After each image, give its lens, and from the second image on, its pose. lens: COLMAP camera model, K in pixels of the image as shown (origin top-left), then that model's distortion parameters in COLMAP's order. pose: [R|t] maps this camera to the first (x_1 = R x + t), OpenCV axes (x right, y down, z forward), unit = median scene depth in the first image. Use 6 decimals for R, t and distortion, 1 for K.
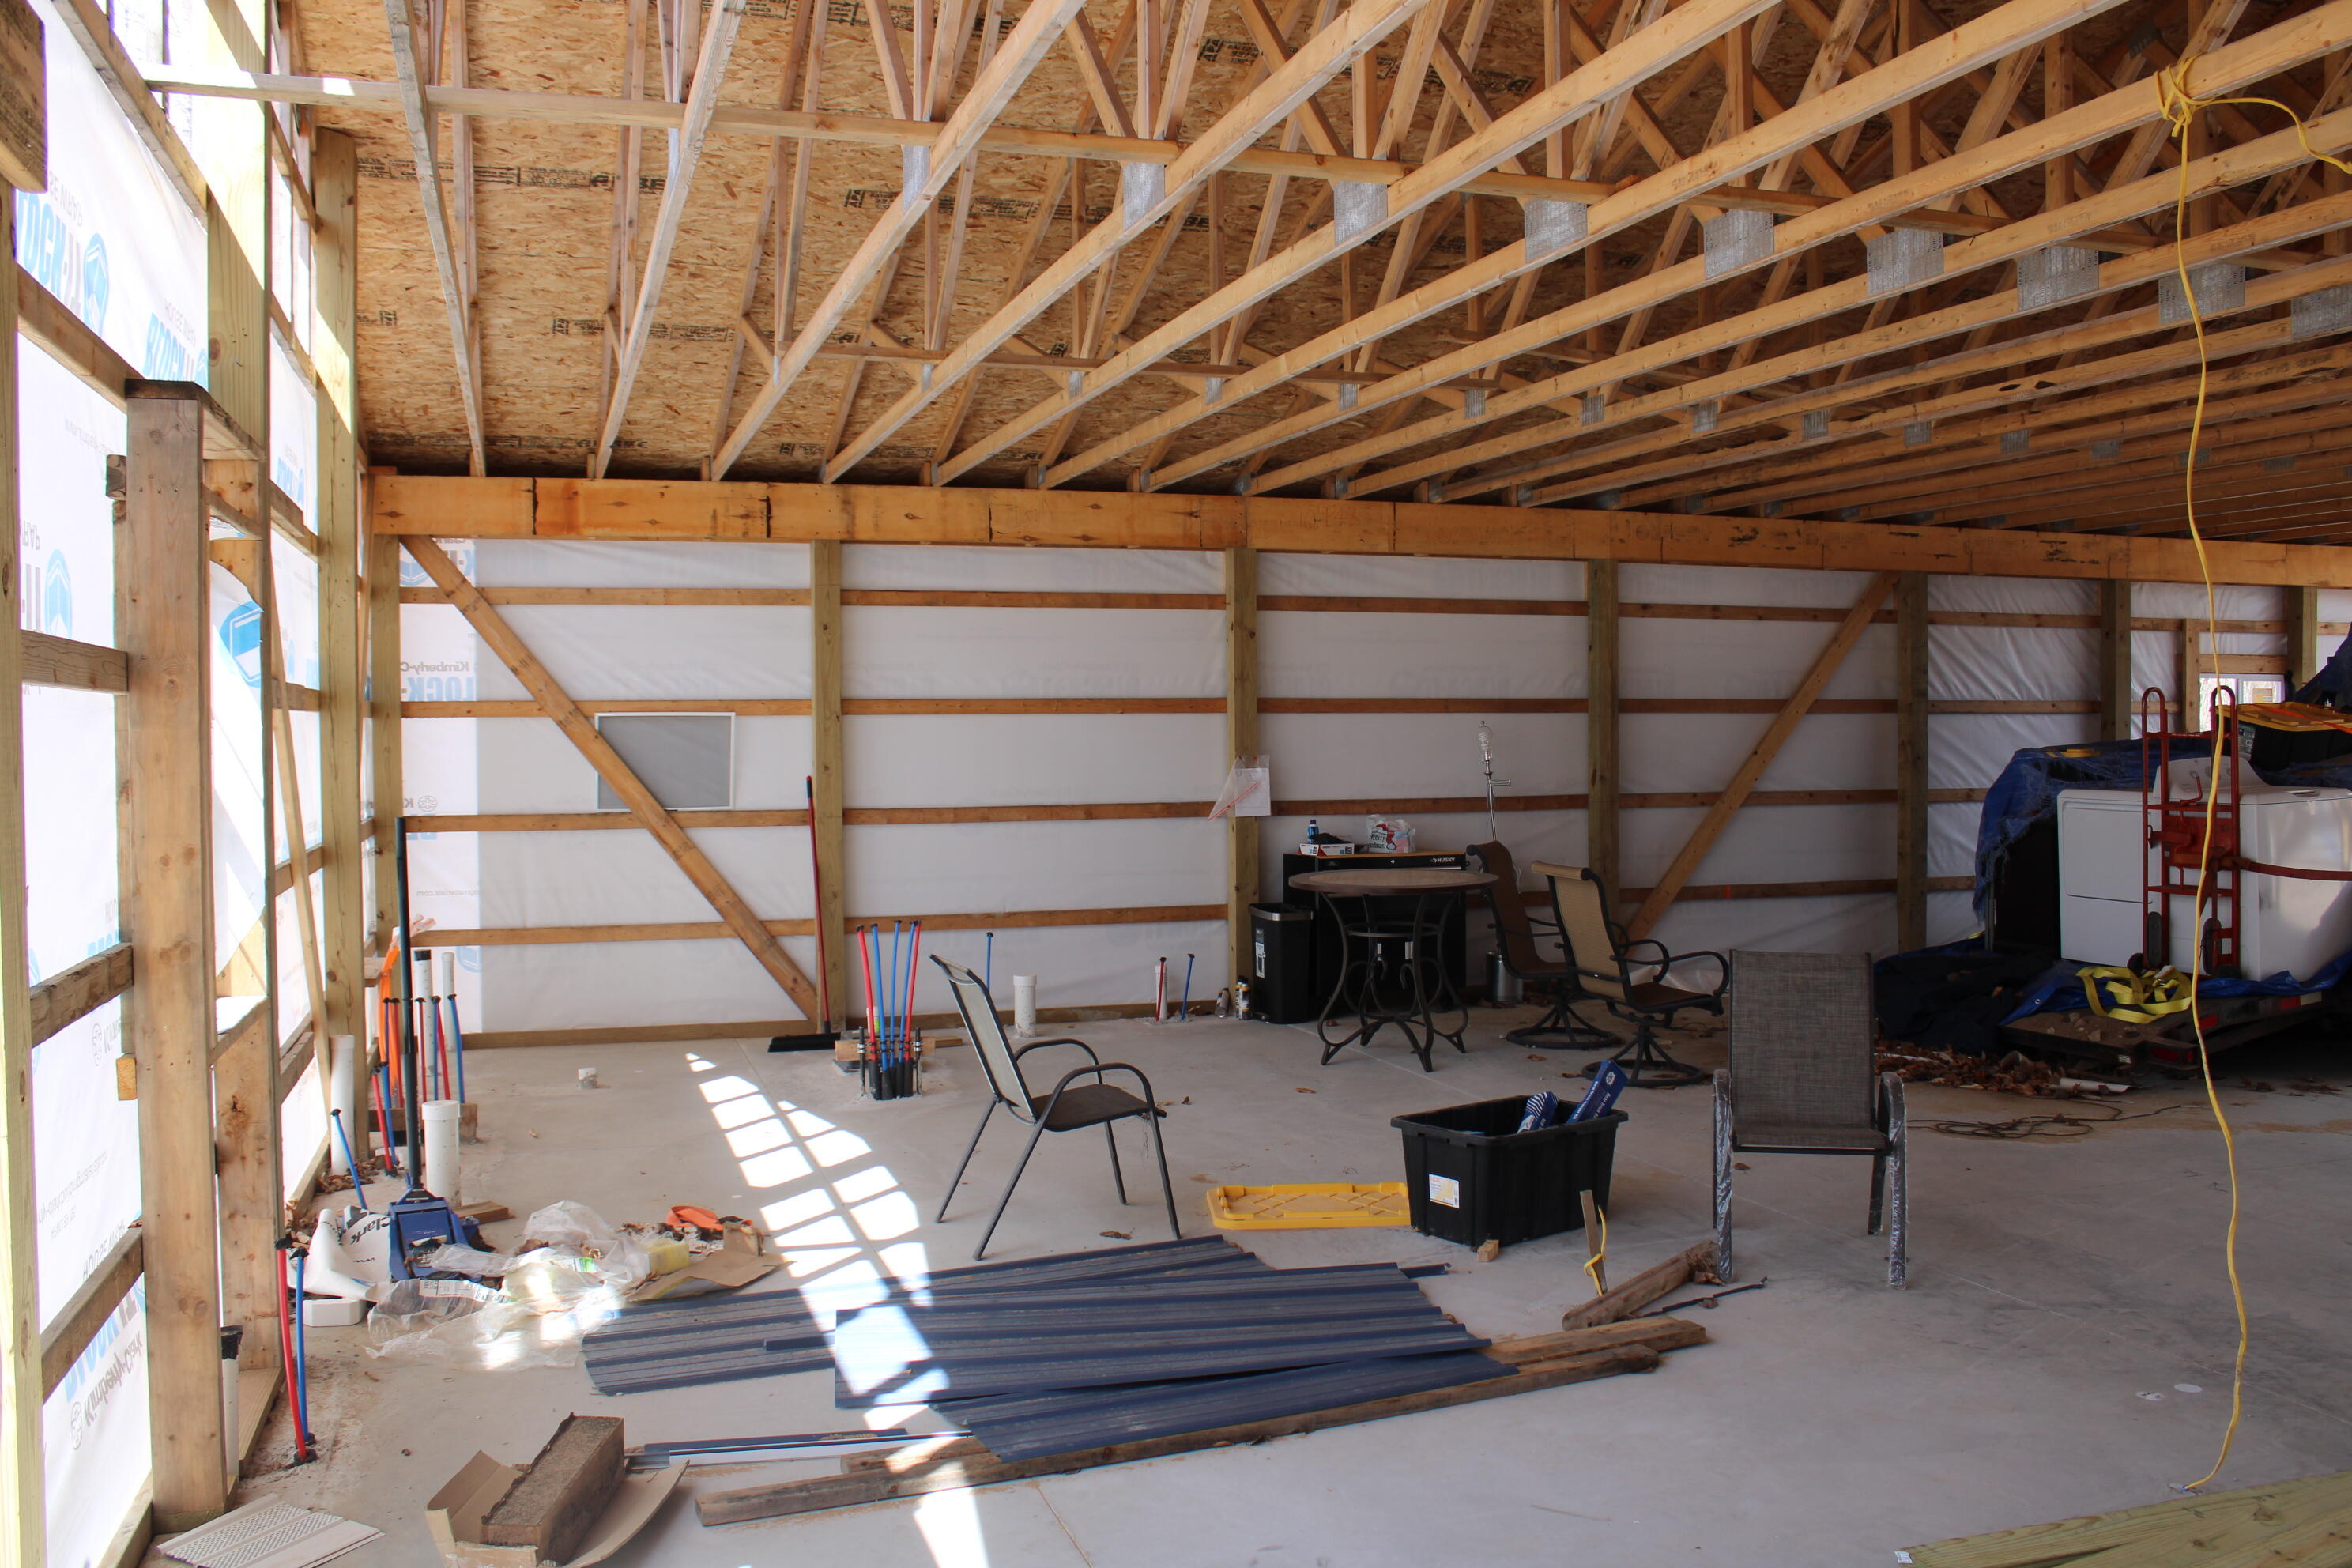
lens RADIAL K [[1987.1, 0, 1176.0], [0, 1987.1, 784.0], [0, 0, 1]] dist [-0.143095, 0.002876]
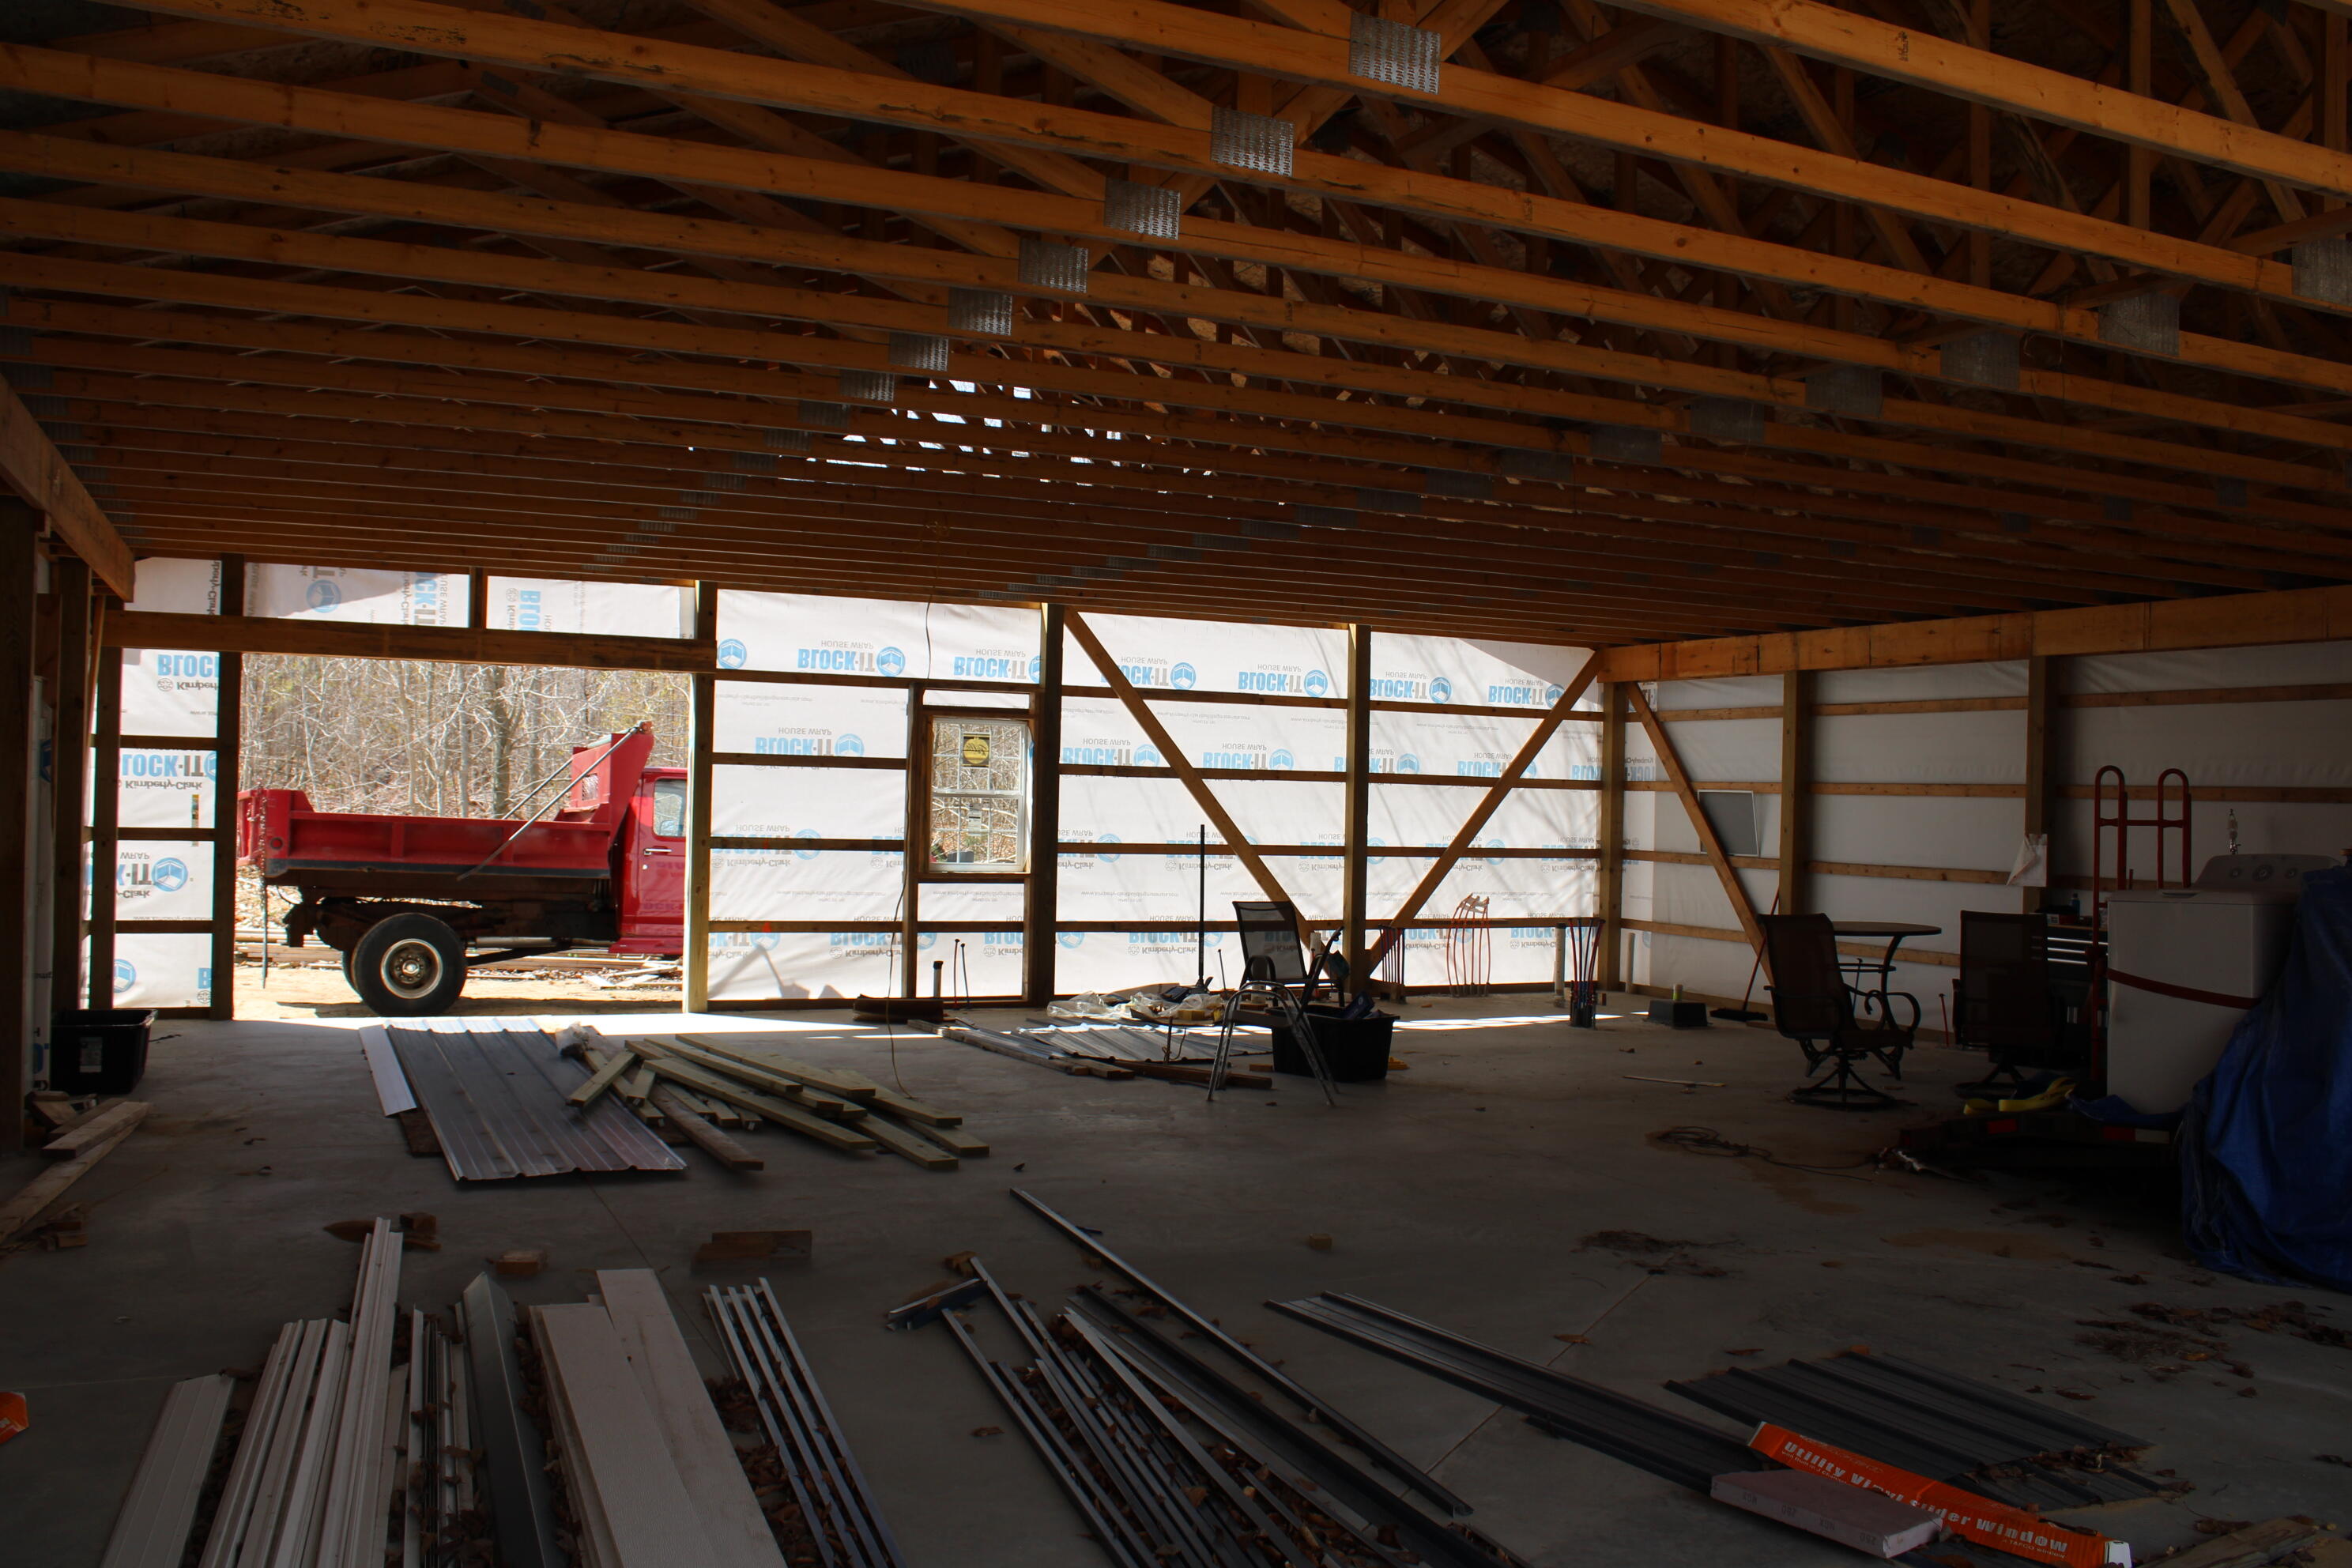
lens RADIAL K [[1987.1, 0, 1176.0], [0, 1987.1, 784.0], [0, 0, 1]] dist [-0.143095, 0.002876]
pose [[0.110881, 0.005968, -0.993816, 1.211956], [-0.051962, 0.998649, 0.000200, -0.019530], [0.992474, 0.051619, 0.111041, 0.414762]]
